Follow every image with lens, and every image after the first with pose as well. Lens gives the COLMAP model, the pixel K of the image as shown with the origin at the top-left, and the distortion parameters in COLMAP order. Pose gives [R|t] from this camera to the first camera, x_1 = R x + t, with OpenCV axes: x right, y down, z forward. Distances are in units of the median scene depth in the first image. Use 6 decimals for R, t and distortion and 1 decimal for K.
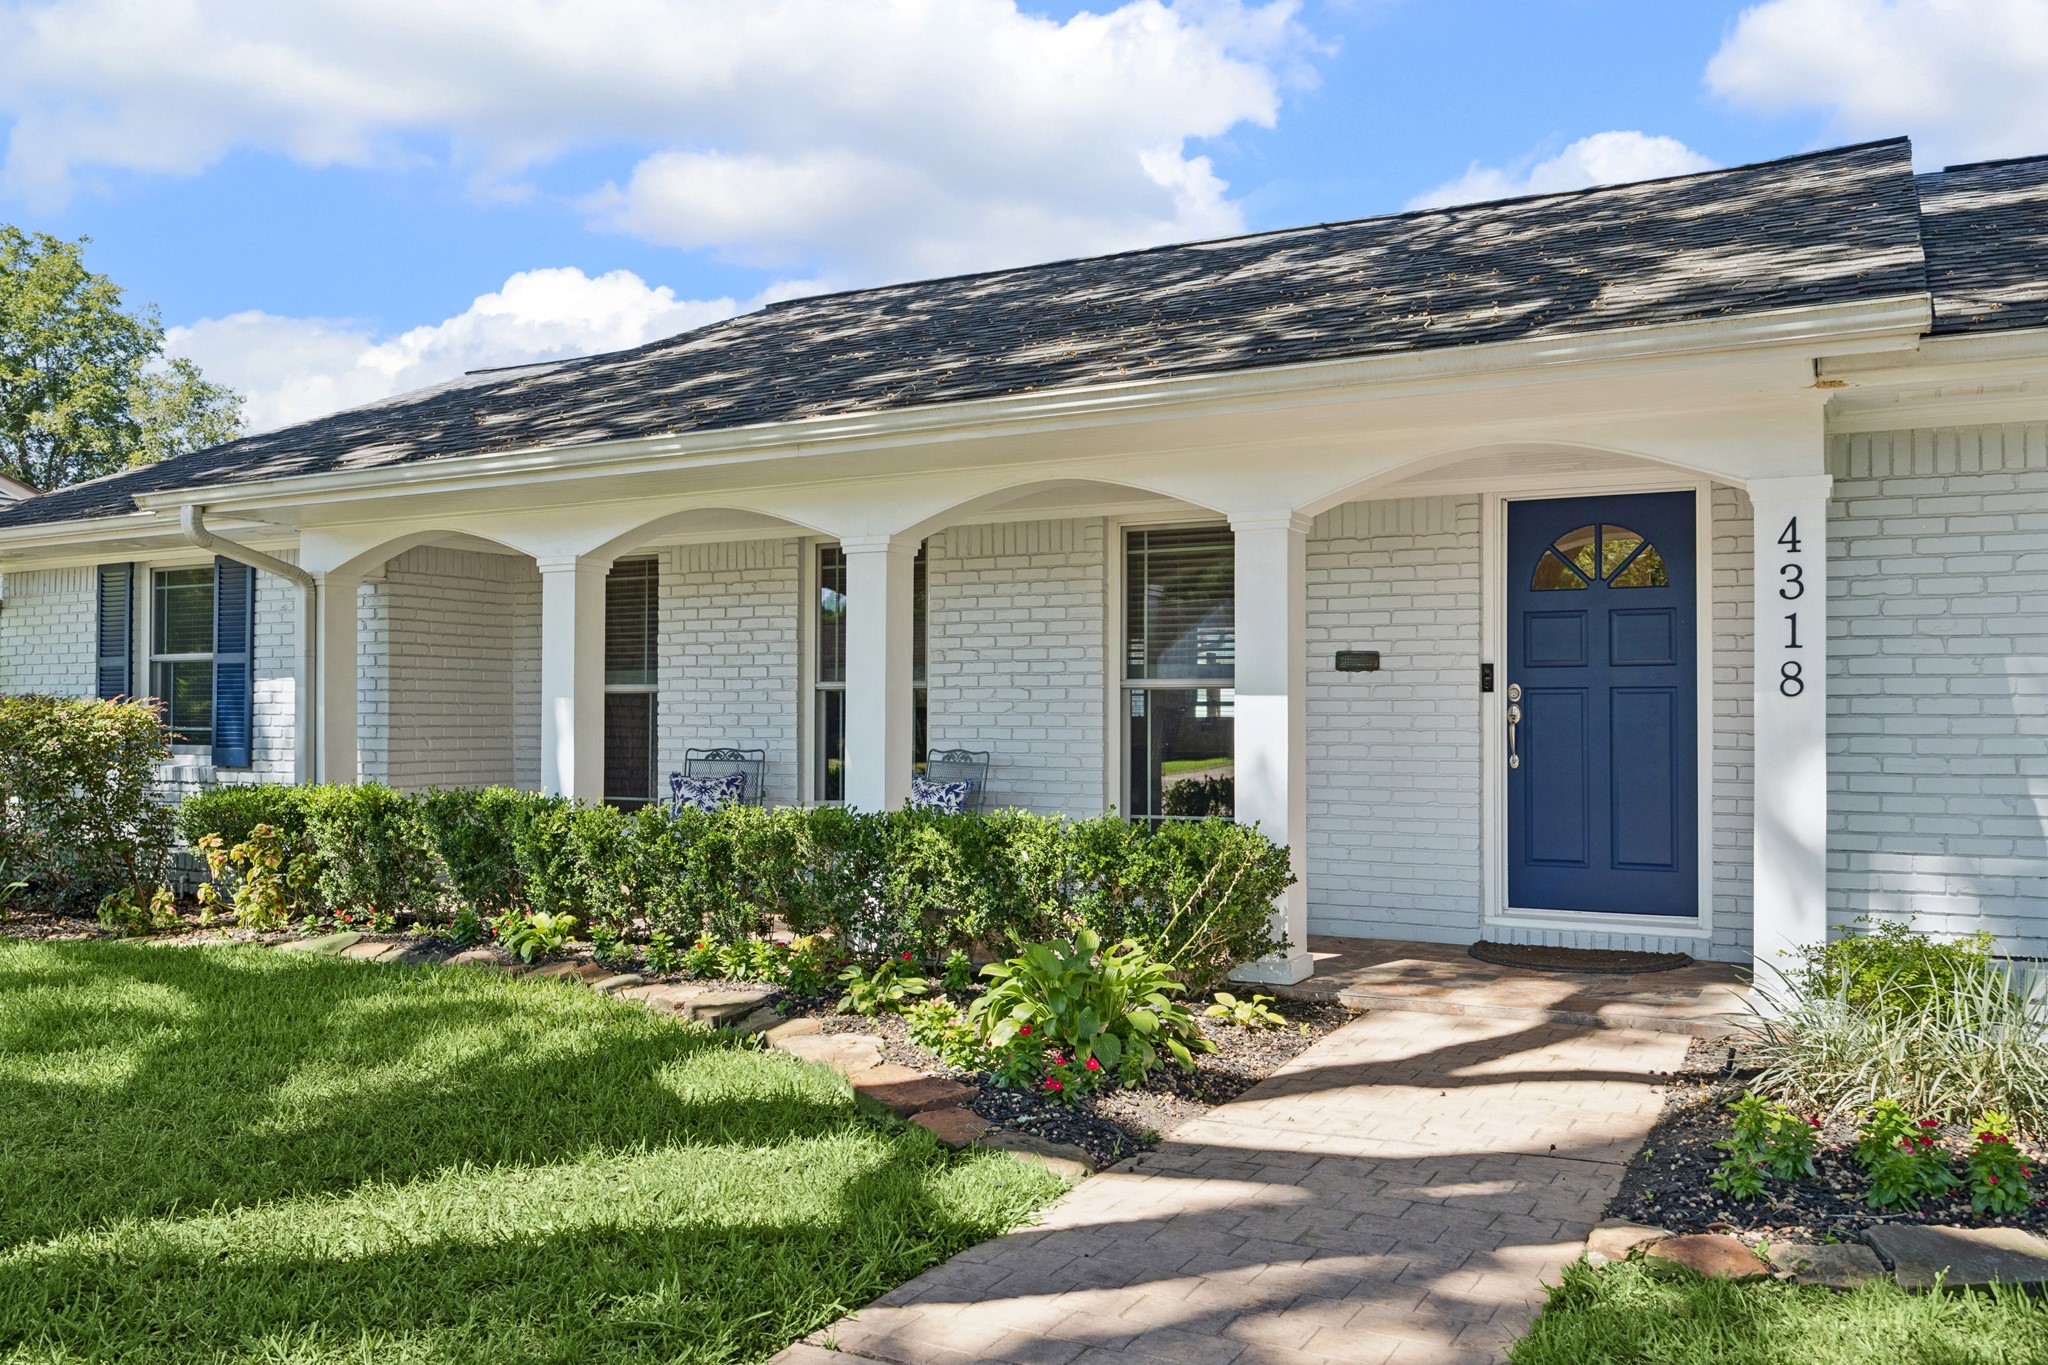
lens RADIAL K [[1585.7, 0, 1035.0], [0, 1585.7, 689.8], [0, 0, 1]] dist [0.037980, 0.000274]
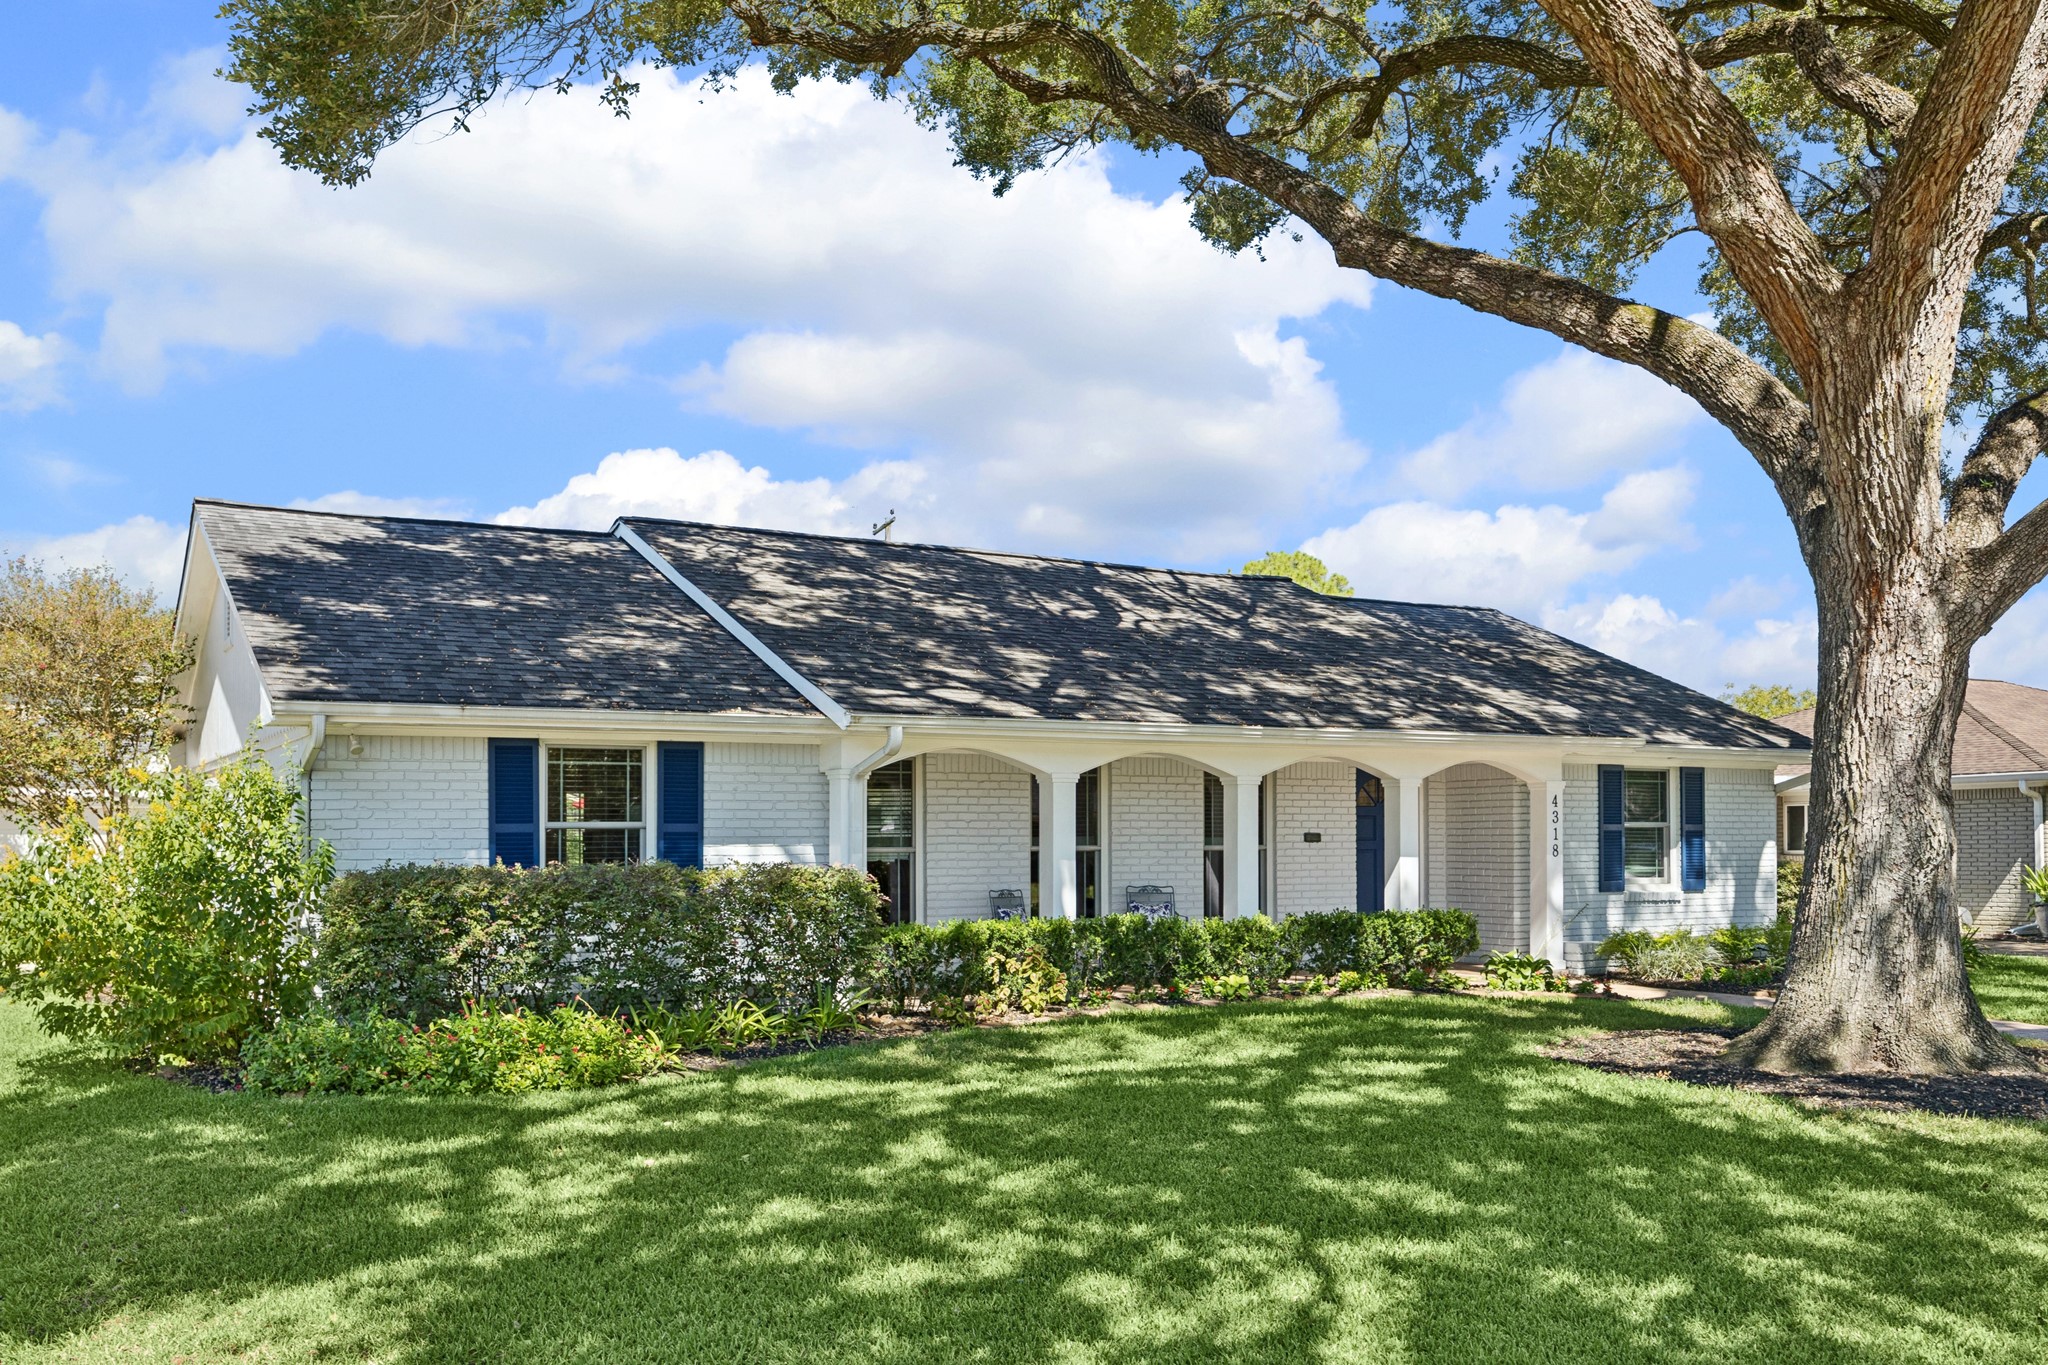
lens RADIAL K [[1715.1, 0, 1016.7], [0, 1715.1, 687.0], [0, 0, 1]] dist [-0.002364, 0.005785]
pose [[0.526724, 0.072143, 0.846969, -1.975431], [-0.009189, 0.996817, -0.079192, -0.033928], [-0.849987, 0.033930, 0.525711, 0.135135]]
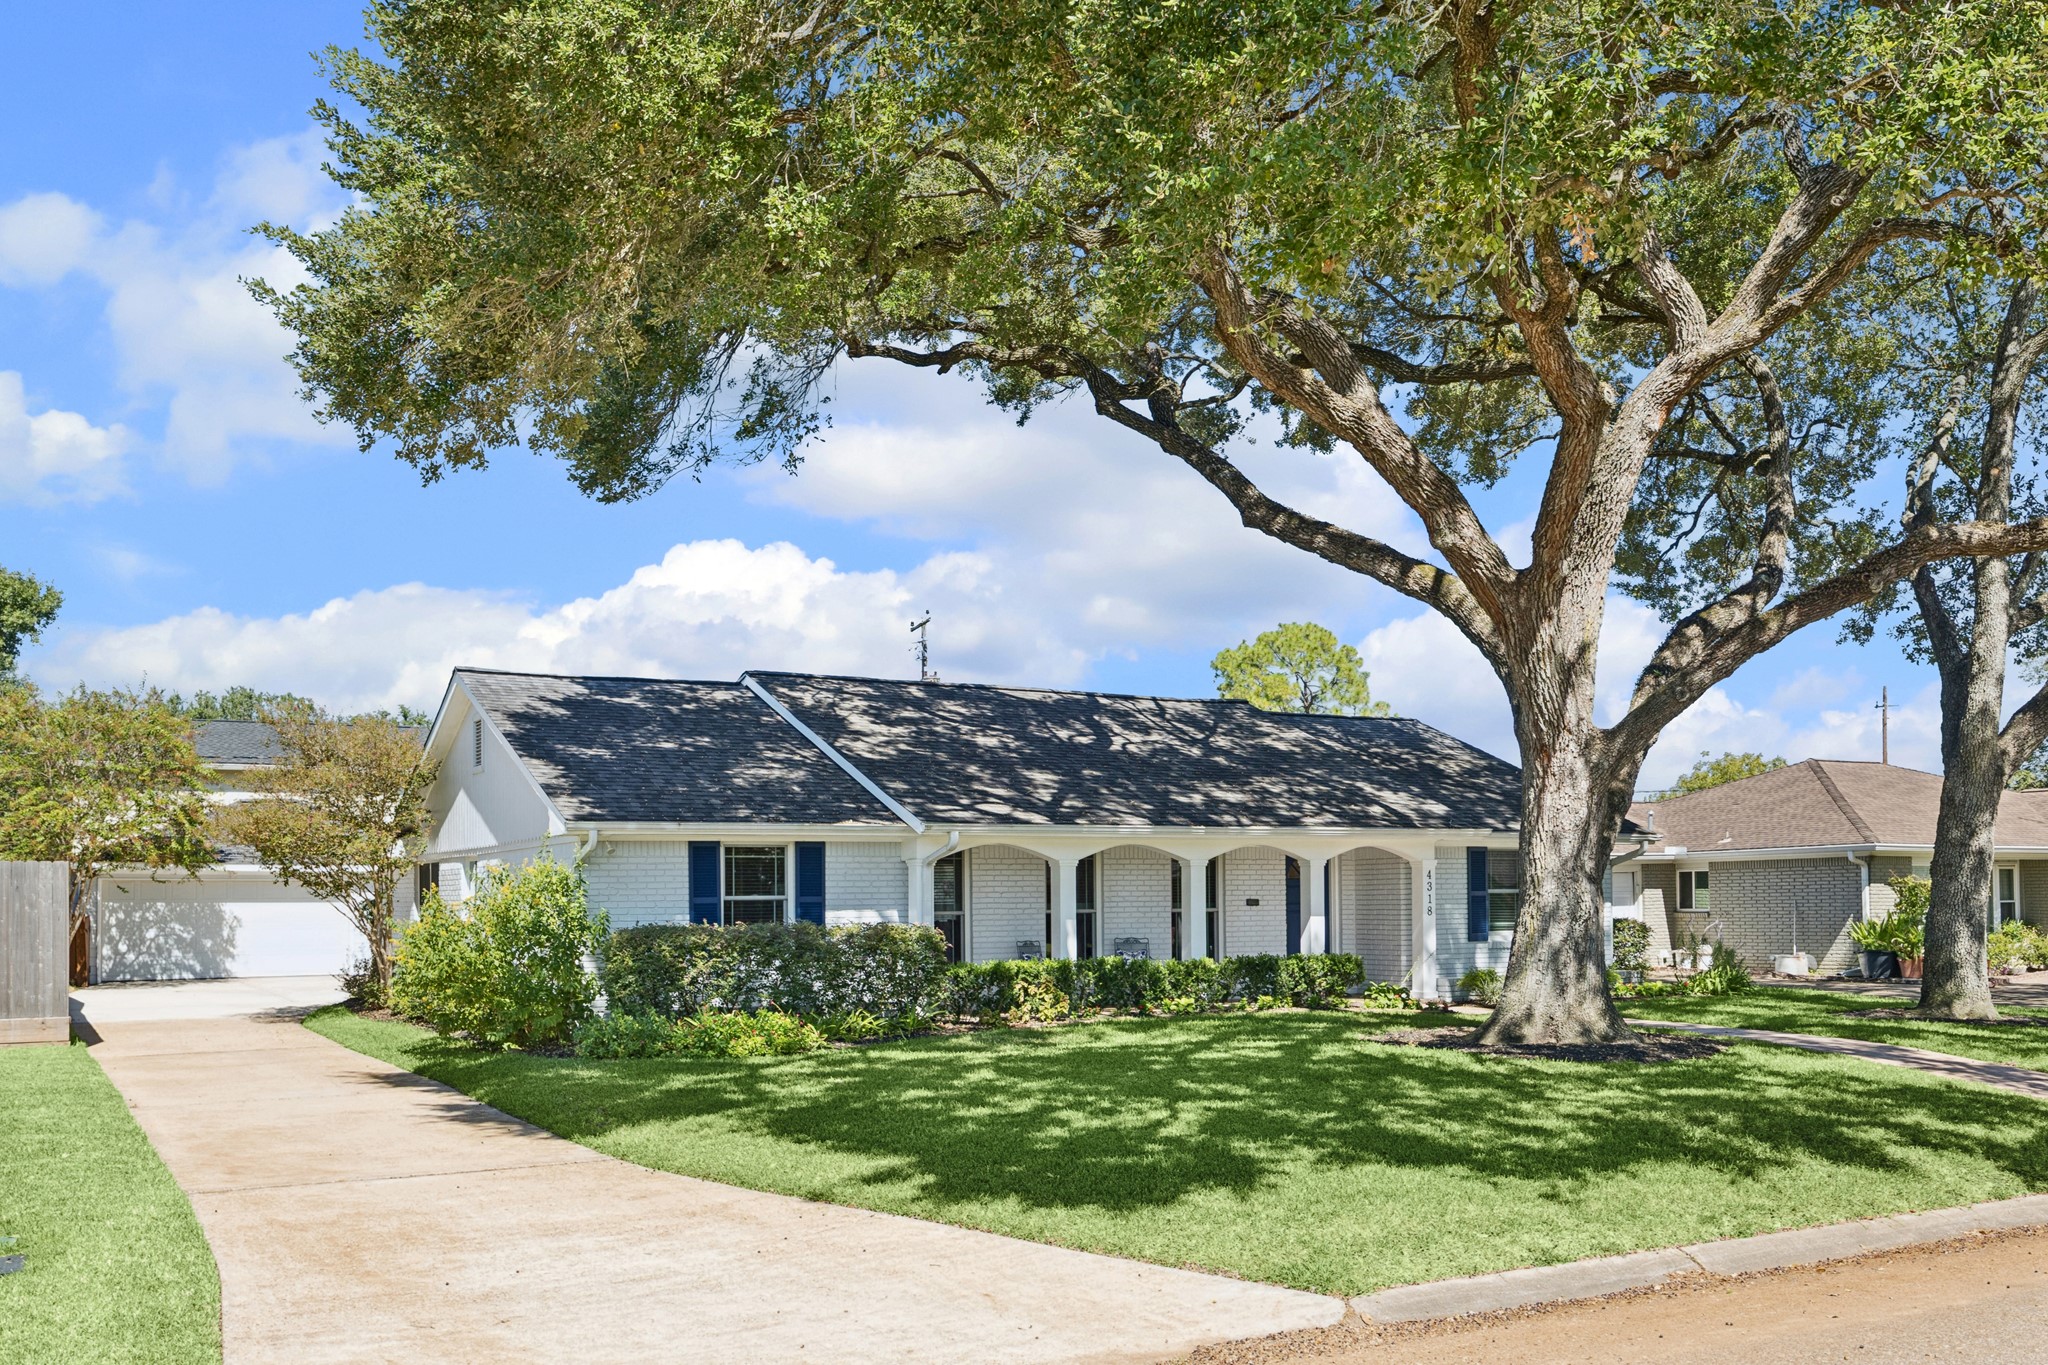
lens RADIAL K [[1735.0, 0, 1014.3], [0, 1735.0, 701.8], [0, 0, 1]] dist [-0.015783, -0.004693]
pose [[0.541397, 0.089657, 0.835973, -2.731350], [-0.003894, 0.994555, -0.104143, -0.051261], [-0.840758, 0.053128, 0.538798, -0.350028]]
